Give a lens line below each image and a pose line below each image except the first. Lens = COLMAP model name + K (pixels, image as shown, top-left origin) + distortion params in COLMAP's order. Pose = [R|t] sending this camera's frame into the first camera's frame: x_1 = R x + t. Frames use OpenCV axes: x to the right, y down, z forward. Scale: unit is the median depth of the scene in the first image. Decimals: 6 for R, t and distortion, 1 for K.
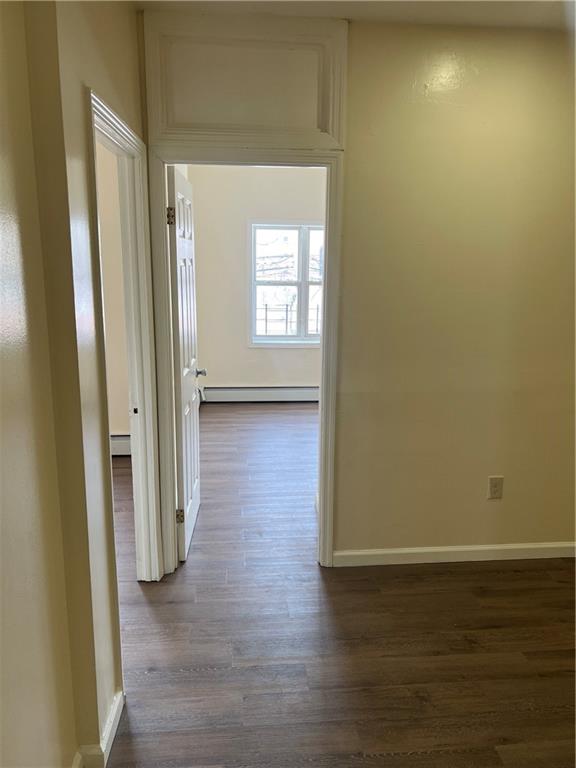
lens RADIAL K [[578.0, 0, 288.0], [0, 578.0, 384.0], [0, 0, 1]] dist [0.072635, -0.104928]
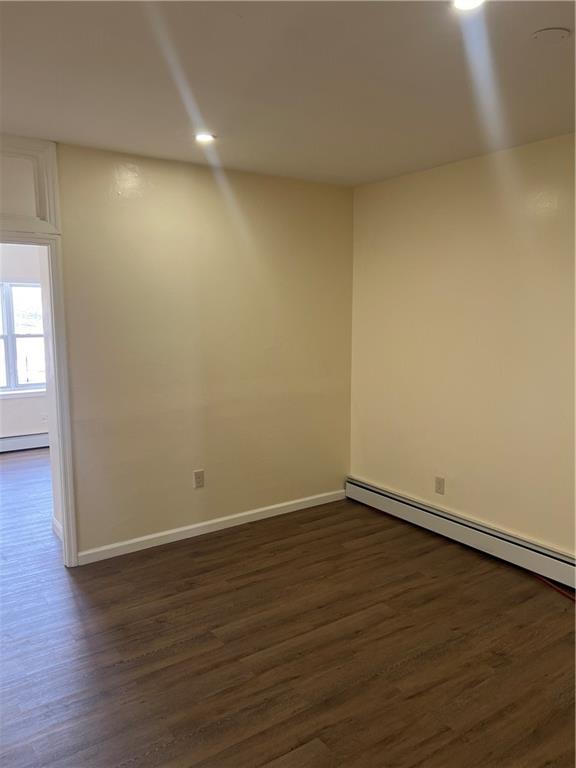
lens RADIAL K [[578.0, 0, 288.0], [0, 578.0, 384.0], [0, 0, 1]] dist [0.072635, -0.104928]
pose [[0.874484, -0.072980, 0.479534, -0.109464], [0.113456, 0.991967, -0.055933, 0.063286], [-0.471600, 0.103319, 0.875739, -0.351792]]
